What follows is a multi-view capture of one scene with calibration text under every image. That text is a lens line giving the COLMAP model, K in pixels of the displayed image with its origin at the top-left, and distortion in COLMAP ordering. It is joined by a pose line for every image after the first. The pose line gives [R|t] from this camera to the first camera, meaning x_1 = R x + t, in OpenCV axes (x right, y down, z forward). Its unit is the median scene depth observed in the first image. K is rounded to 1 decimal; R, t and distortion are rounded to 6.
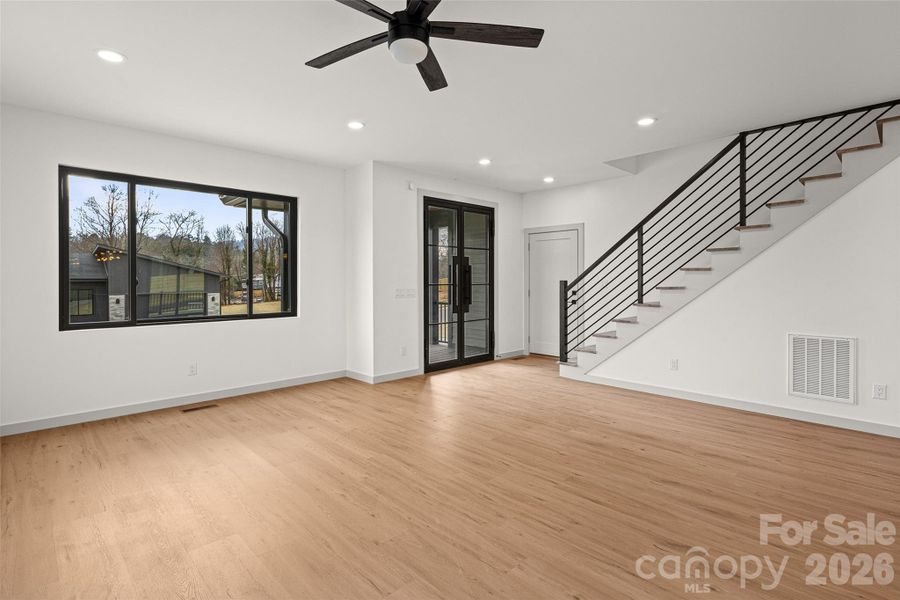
lens RADIAL K [[442.8, 0, 447.0], [0, 442.8, 289.9], [0, 0, 1]] dist [-0.000044, -0.000040]
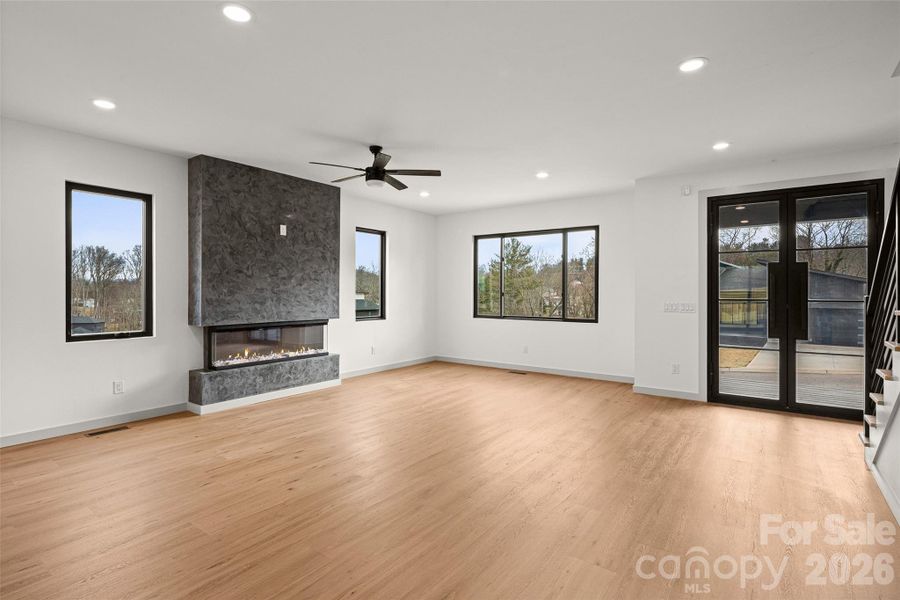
lens RADIAL K [[442.8, 0, 447.0], [0, 442.8, 289.9], [0, 0, 1]] dist [-0.000044, -0.000040]
pose [[0.176255, -0.002781, -0.984341, 1.066029], [-0.023174, 0.999707, -0.006974, -0.016874], [0.984072, 0.024040, 0.176139, 0.511853]]
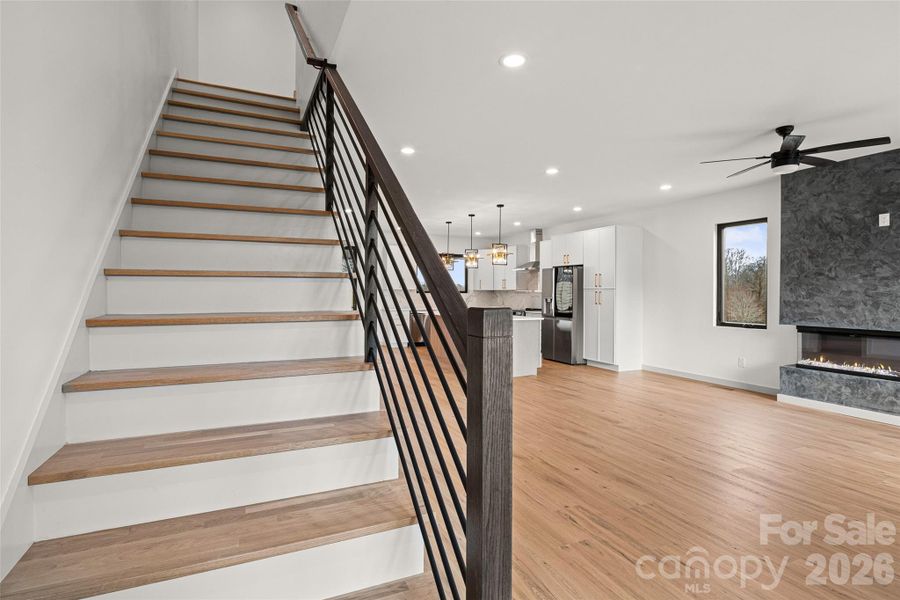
lens RADIAL K [[442.8, 0, 447.0], [0, 442.8, 289.9], [0, 0, 1]] dist [-0.000044, -0.000040]
pose [[-0.944144, -0.001919, 0.329528, 0.323549], [0.002411, 0.999916, 0.012729, -0.037489], [-0.329525, 0.012813, -0.944060, 1.661050]]
